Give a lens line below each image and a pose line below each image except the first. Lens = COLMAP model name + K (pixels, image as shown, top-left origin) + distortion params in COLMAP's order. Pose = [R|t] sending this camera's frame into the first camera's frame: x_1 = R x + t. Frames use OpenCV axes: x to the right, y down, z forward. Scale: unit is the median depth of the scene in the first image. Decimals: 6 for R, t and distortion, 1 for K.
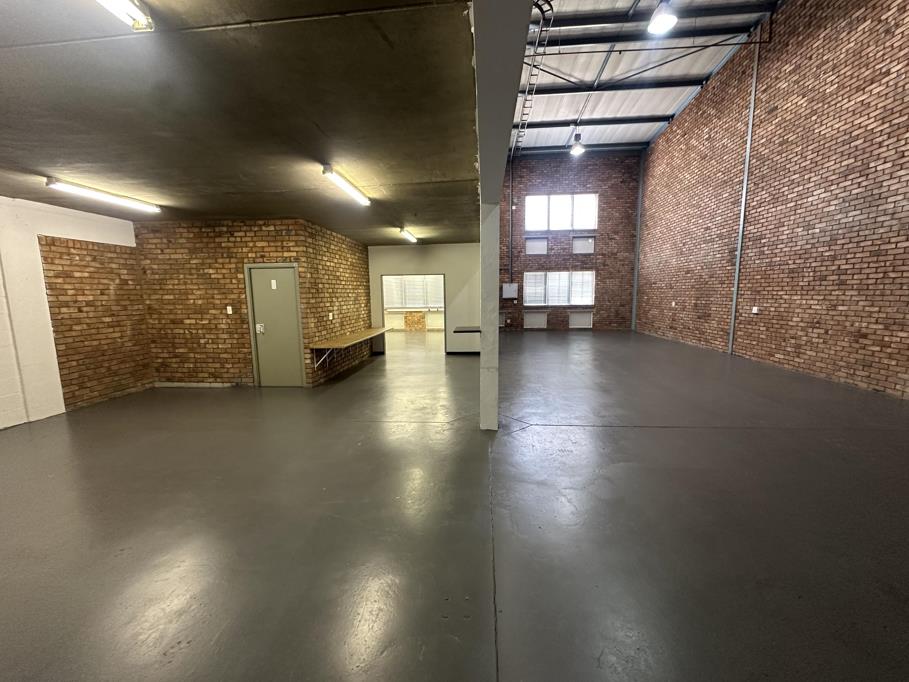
lens RADIAL K [[361.4, 0, 454.5], [0, 361.4, 341.0], [0, 0, 1]] dist [-0.000431, -0.000148]
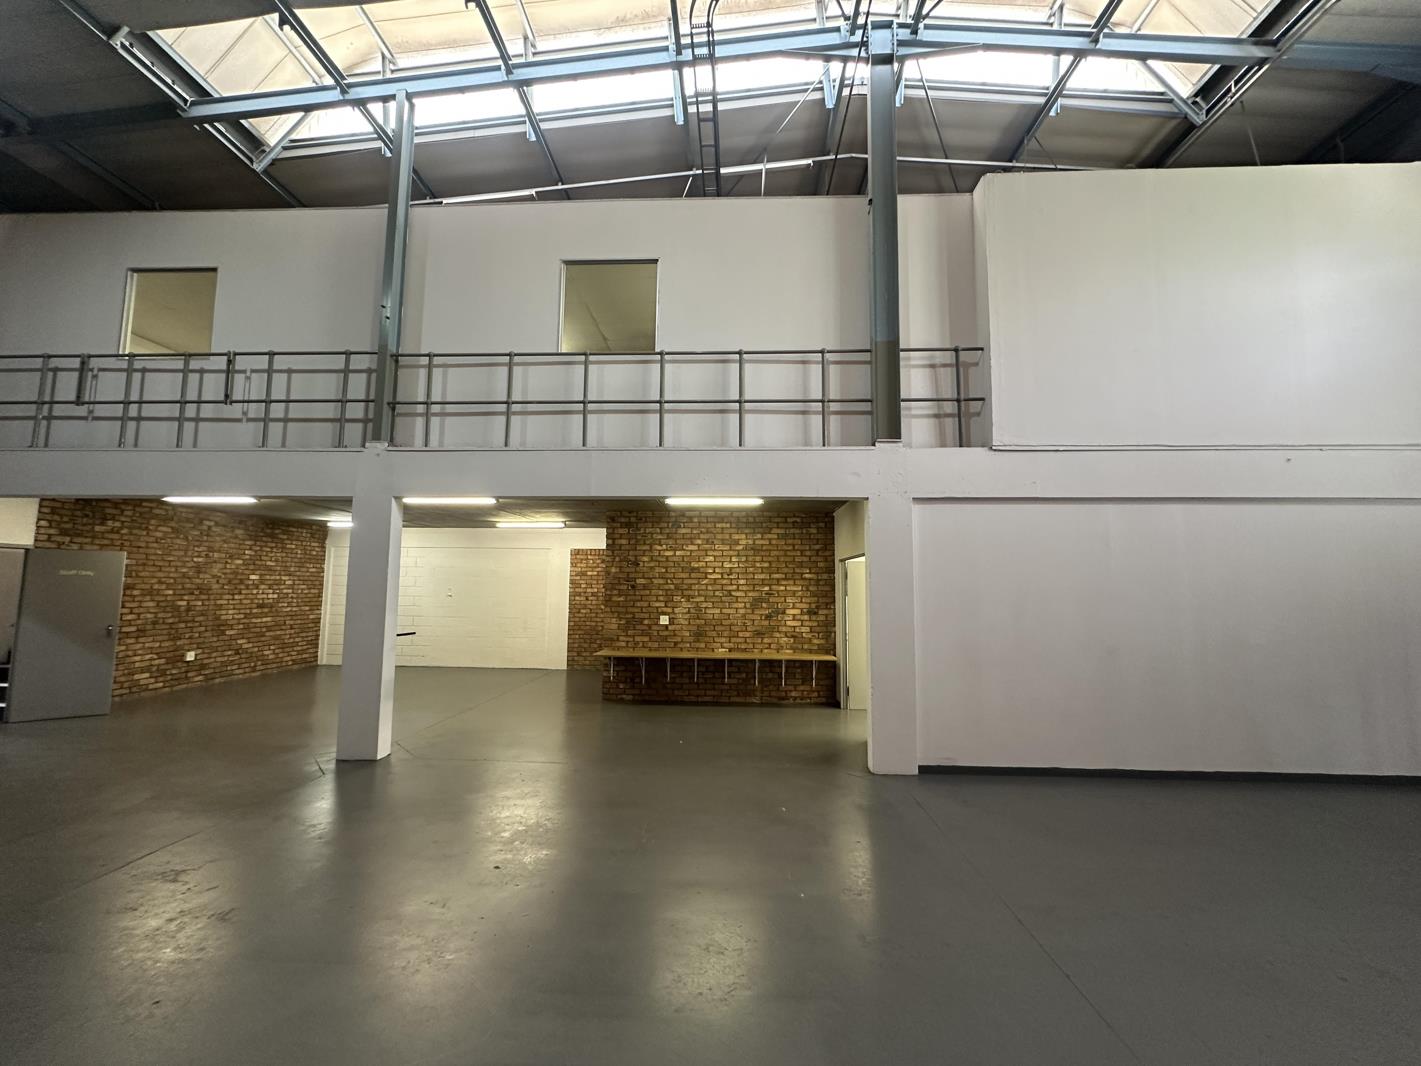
lens RADIAL K [[565.0, 0, 710.5], [0, 565.0, 533.0], [0, 0, 1]] dist [-0.000431, -0.000148]
pose [[0.031312, -0.082695, -0.996083, 0.988196], [-0.141923, 0.986106, -0.086329, -0.182543], [0.989382, 0.144070, 0.019141, 1.183981]]
